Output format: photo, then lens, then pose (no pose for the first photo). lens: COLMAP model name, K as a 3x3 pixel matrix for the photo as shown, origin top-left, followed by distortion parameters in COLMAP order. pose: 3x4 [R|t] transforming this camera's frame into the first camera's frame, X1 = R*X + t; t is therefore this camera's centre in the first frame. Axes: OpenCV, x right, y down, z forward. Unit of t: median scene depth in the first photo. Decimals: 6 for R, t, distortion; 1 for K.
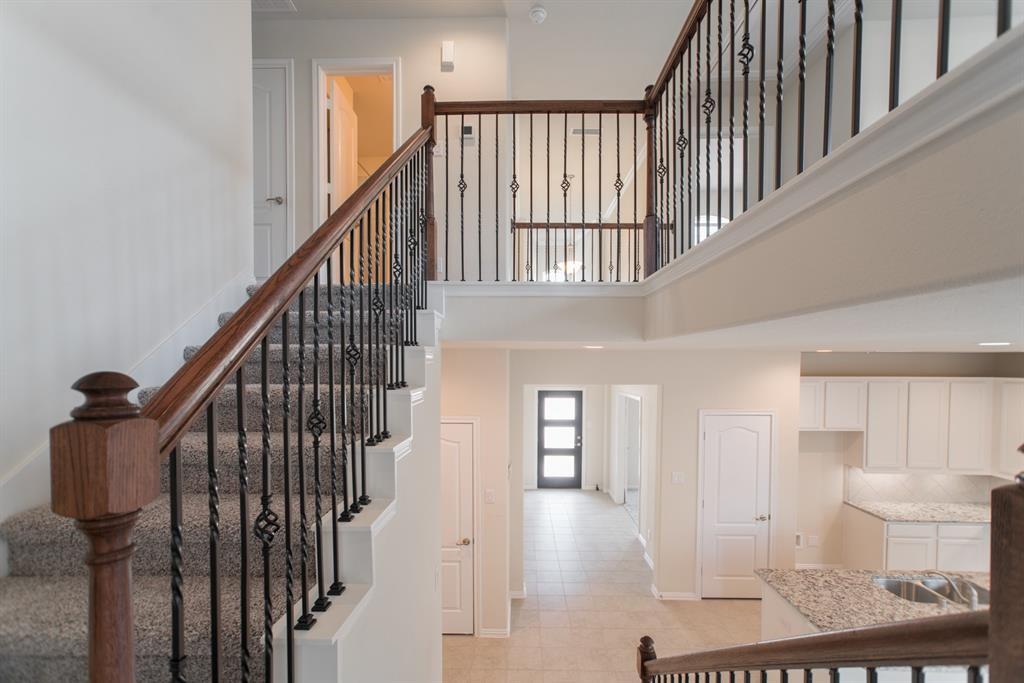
lens RADIAL K [[443.9, 0, 510.6], [0, 443.9, 376.9], [0, 0, 1]] dist [-0.028894, 0.021235]
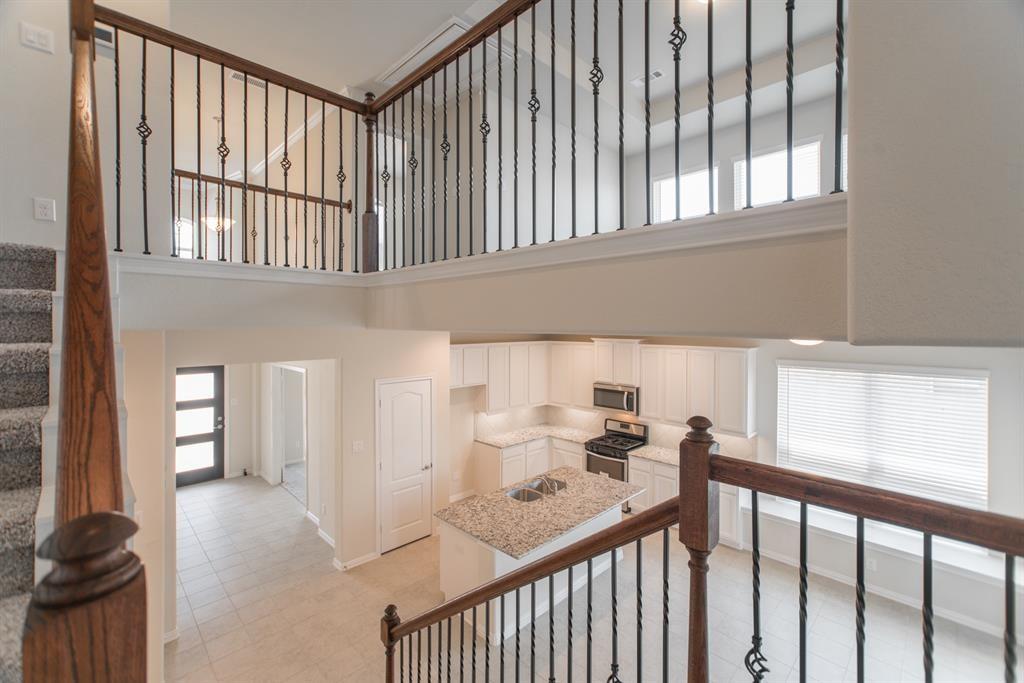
lens RADIAL K [[442.8, 0, 511.7], [0, 442.8, 325.1], [0, 0, 1]] dist [-0.033839, 0.020464]
pose [[0.694572, -0.002829, 0.719417, -0.109848], [0.020226, 0.999674, -0.015596, -0.034003], [-0.719138, 0.025384, 0.694403, 0.007533]]
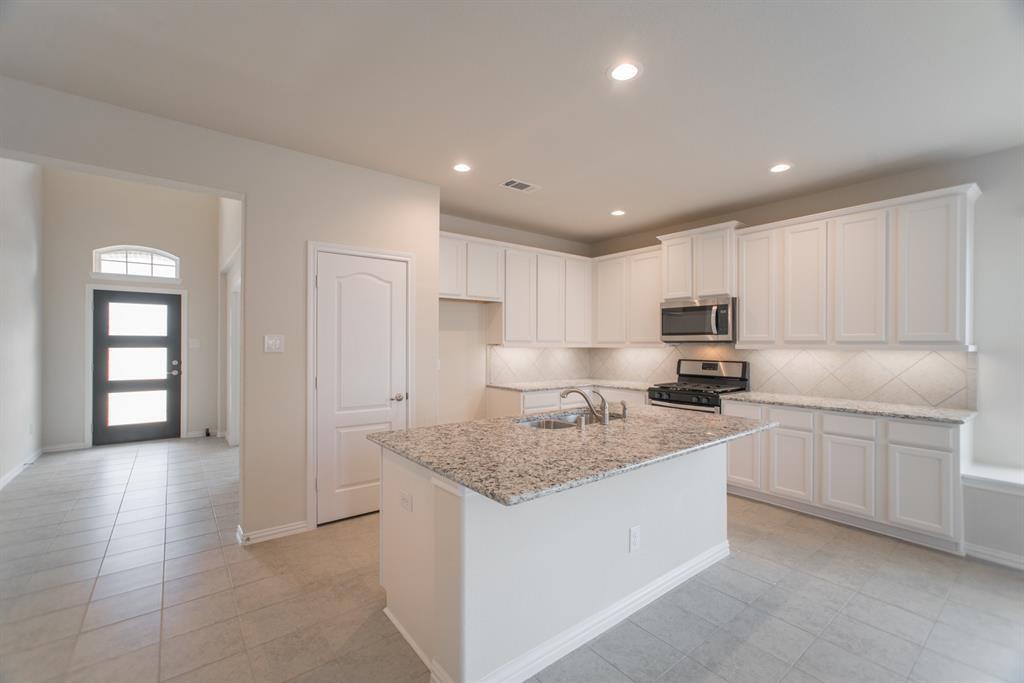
lens RADIAL K [[437.0, 0, 503.9], [0, 437.0, 345.3], [0, 0, 1]] dist [-0.031135, 0.019787]
pose [[0.777192, -0.002693, 0.629258, 0.228799], [0.018213, 0.999668, -0.018217, 0.233689], [-0.629000, 0.025619, 0.776983, 0.287387]]
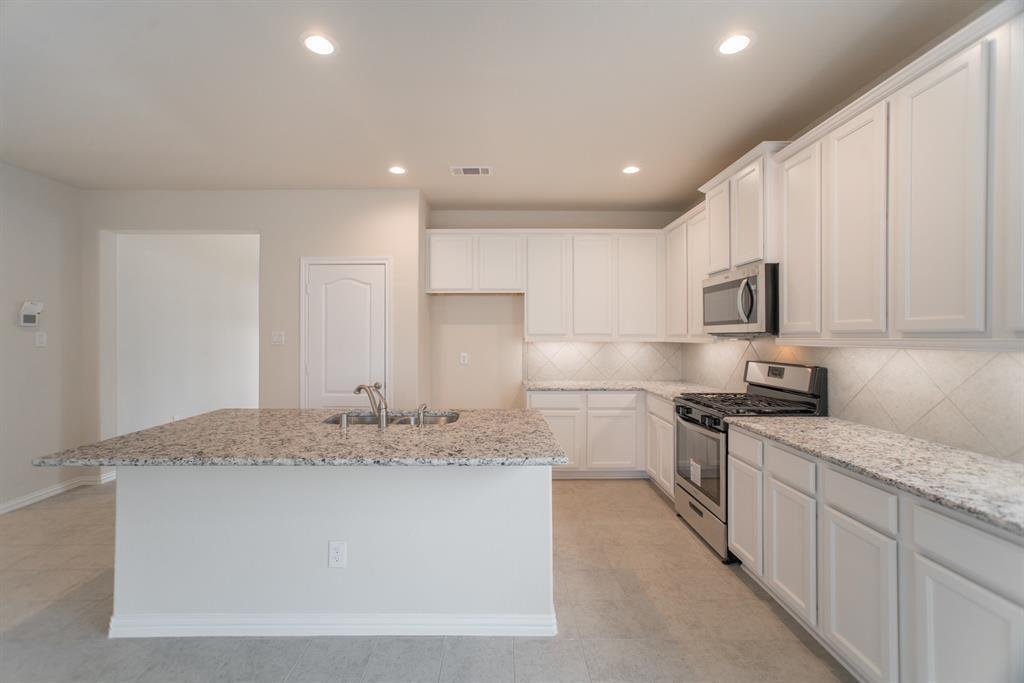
lens RADIAL K [[435.3, 0, 506.5], [0, 435.3, 337.5], [0, 0, 1]] dist [-0.029668, 0.019349]
pose [[0.999561, -0.002782, 0.029500, 0.750493], [0.003628, 0.999583, -0.028657, 0.237699], [-0.029408, 0.028751, 0.999154, 0.147958]]
